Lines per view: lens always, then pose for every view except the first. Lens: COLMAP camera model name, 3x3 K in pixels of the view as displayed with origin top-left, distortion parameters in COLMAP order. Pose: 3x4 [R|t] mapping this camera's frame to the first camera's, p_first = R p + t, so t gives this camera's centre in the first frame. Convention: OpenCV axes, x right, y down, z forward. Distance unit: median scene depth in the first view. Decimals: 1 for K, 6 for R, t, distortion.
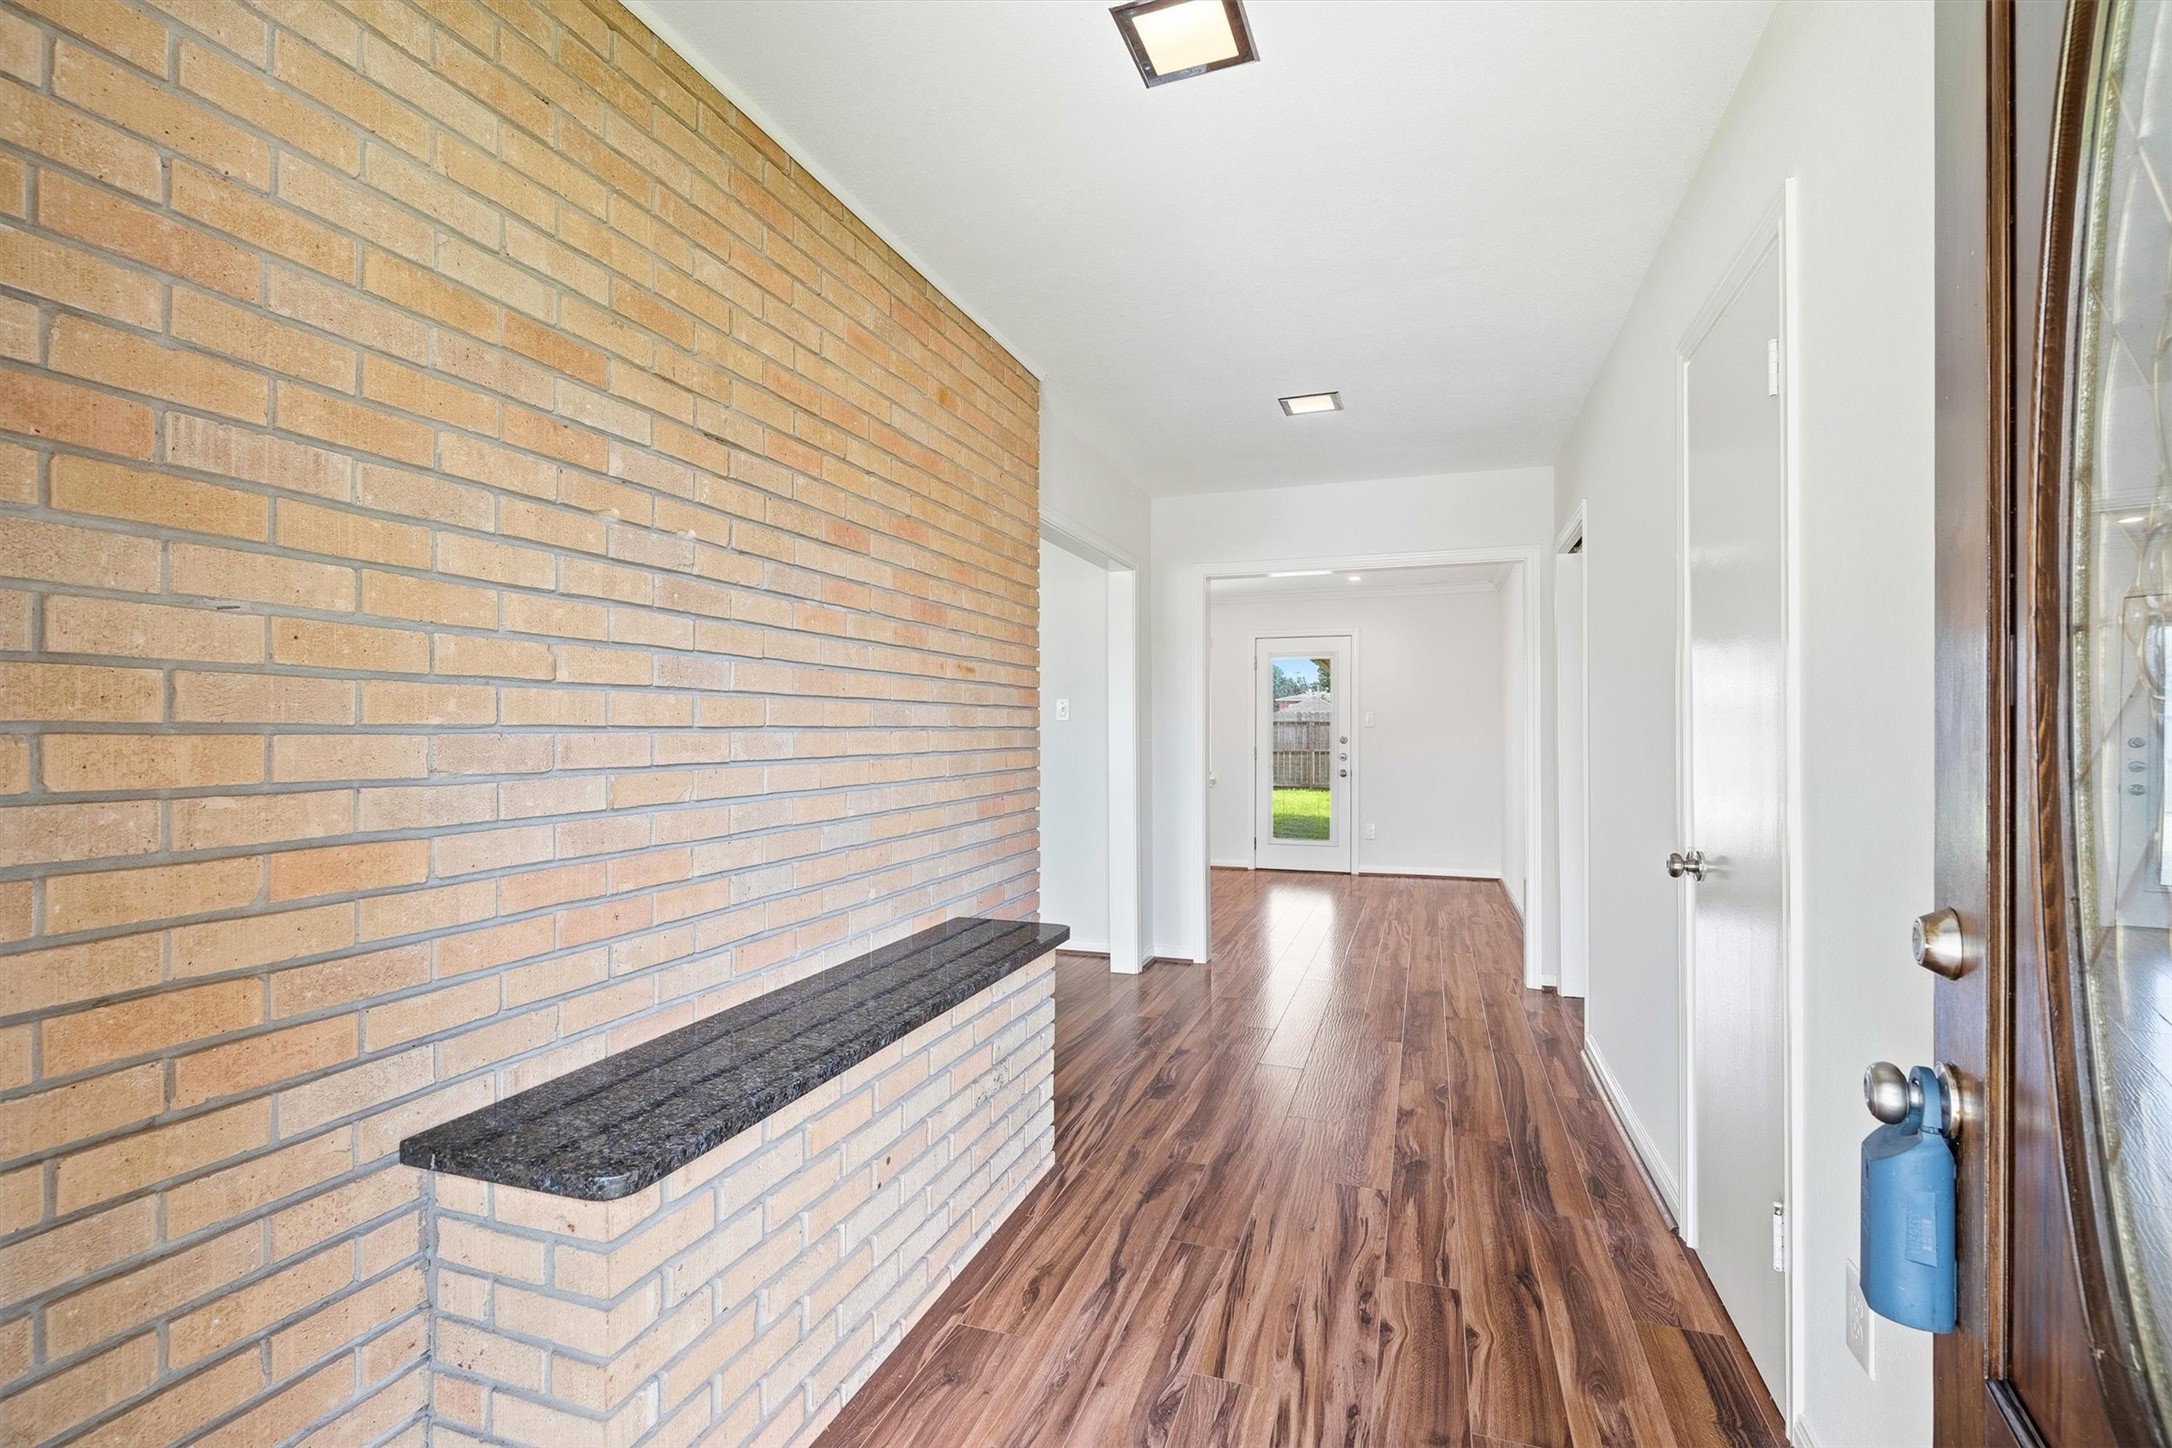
lens RADIAL K [[975.1, 0, 1084.5], [0, 975.1, 733.6], [0, 0, 1]] dist [-0.002437, 0.000499]
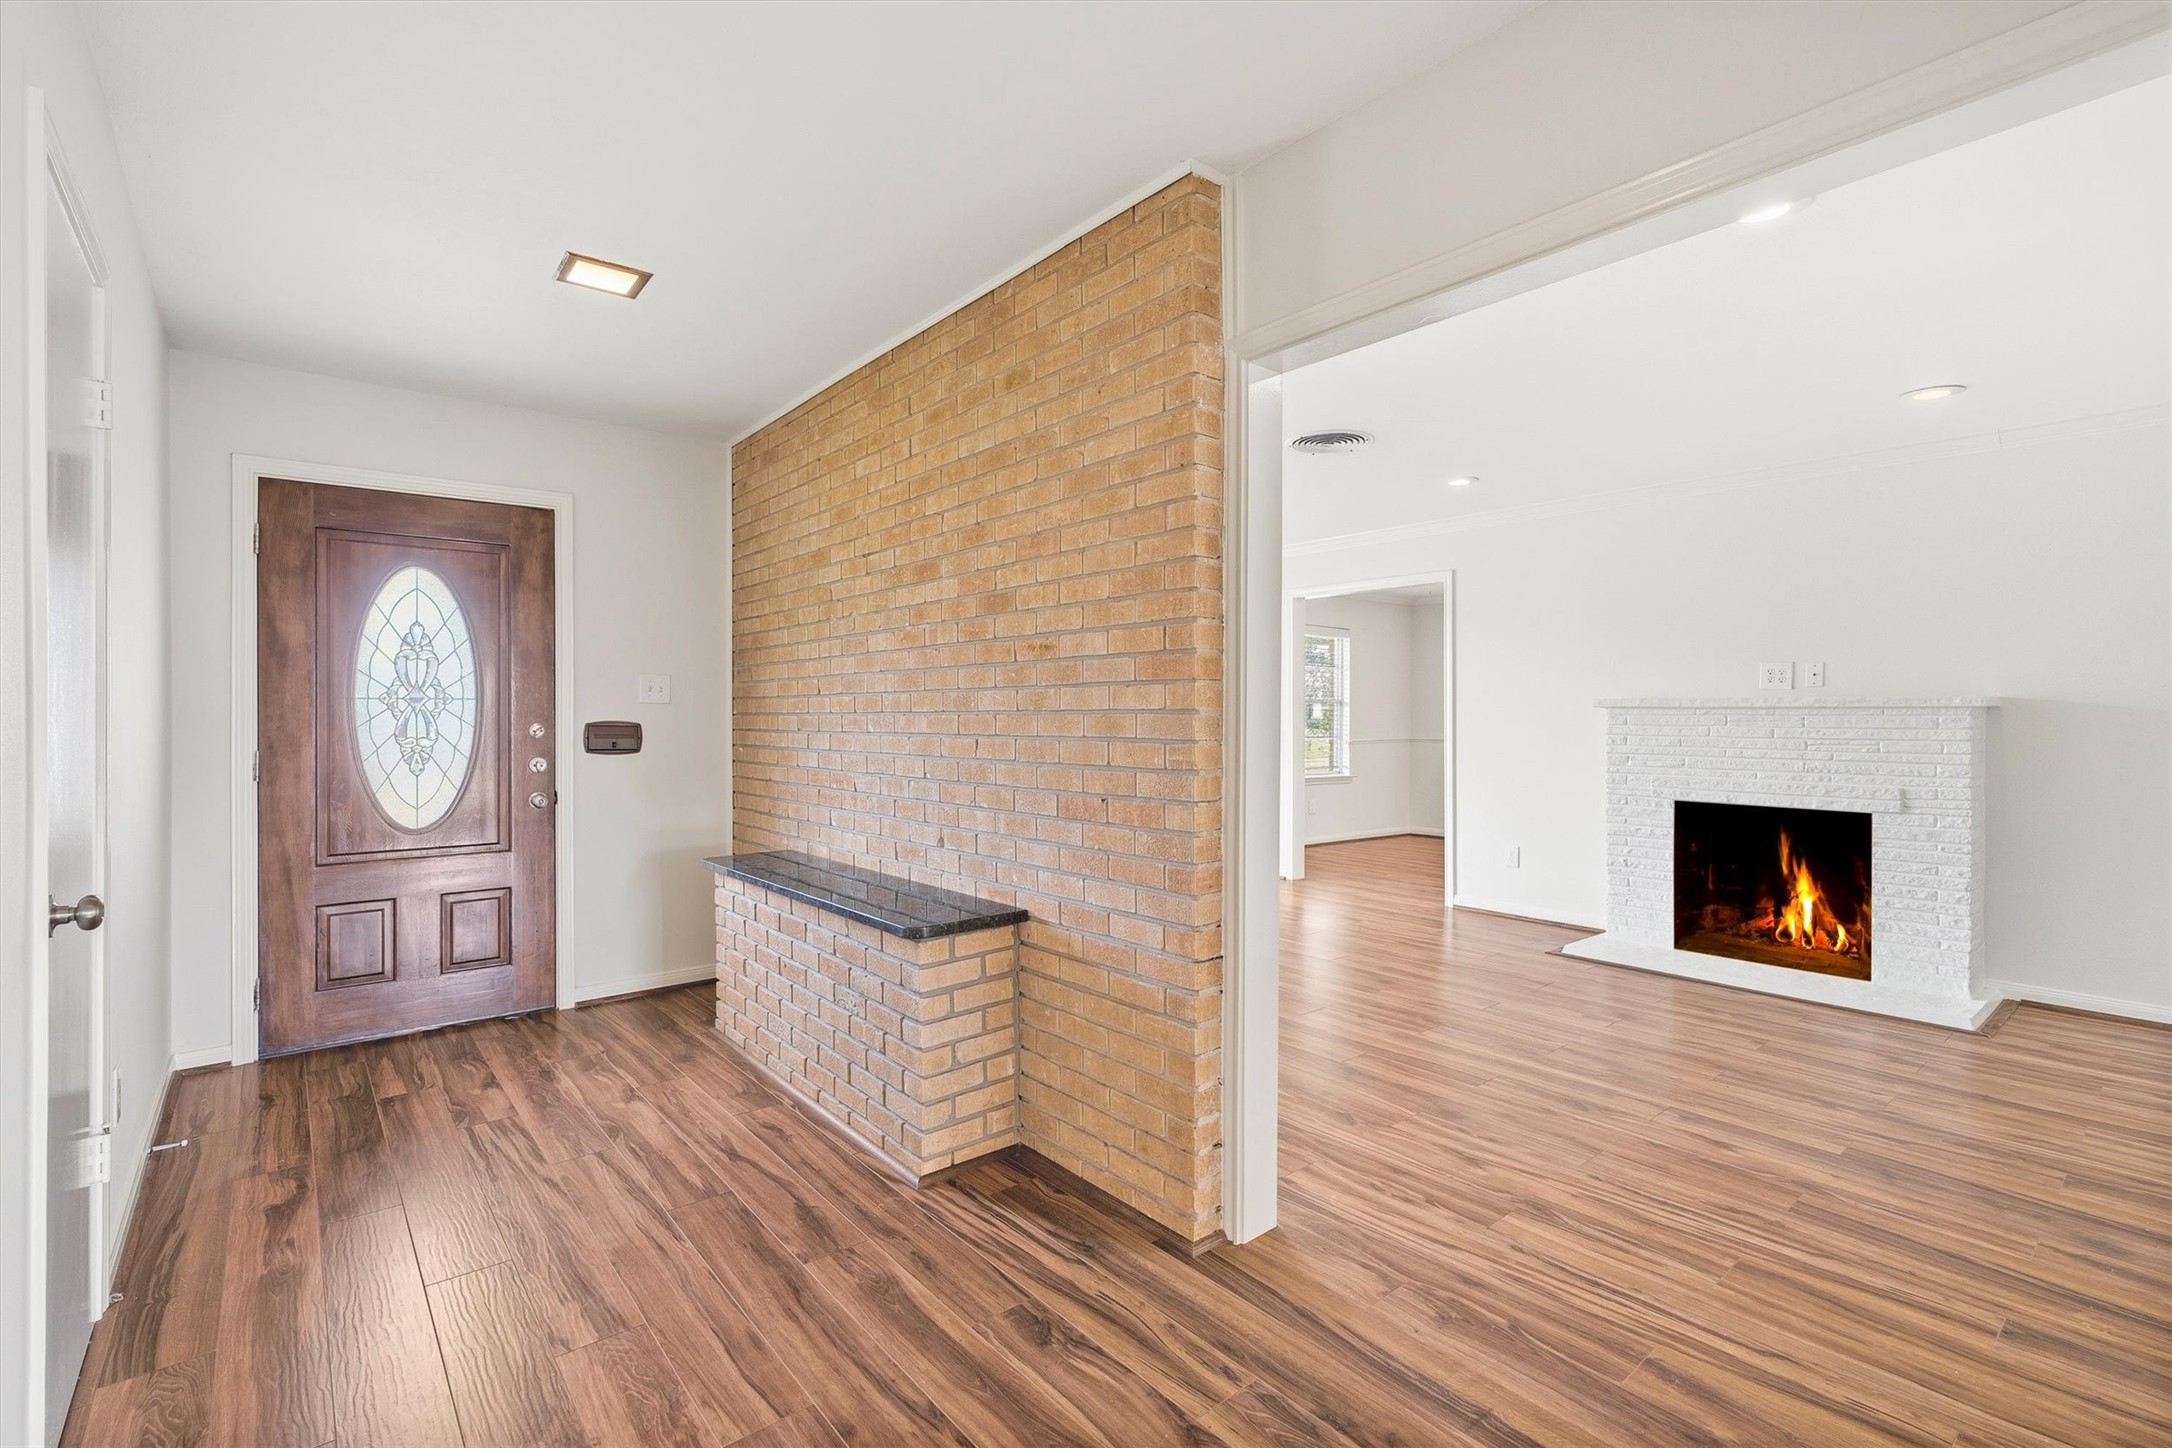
lens RADIAL K [[975.1, 0, 1091.9], [0, 975.1, 722.4], [0, 0, 1]] dist [-0.002437, 0.000499]
pose [[-0.513473, 0.006125, -0.858084, 0.797860], [-0.001065, 0.999969, 0.007775, -0.003478], [0.858105, 0.004906, -0.513451, 1.884124]]
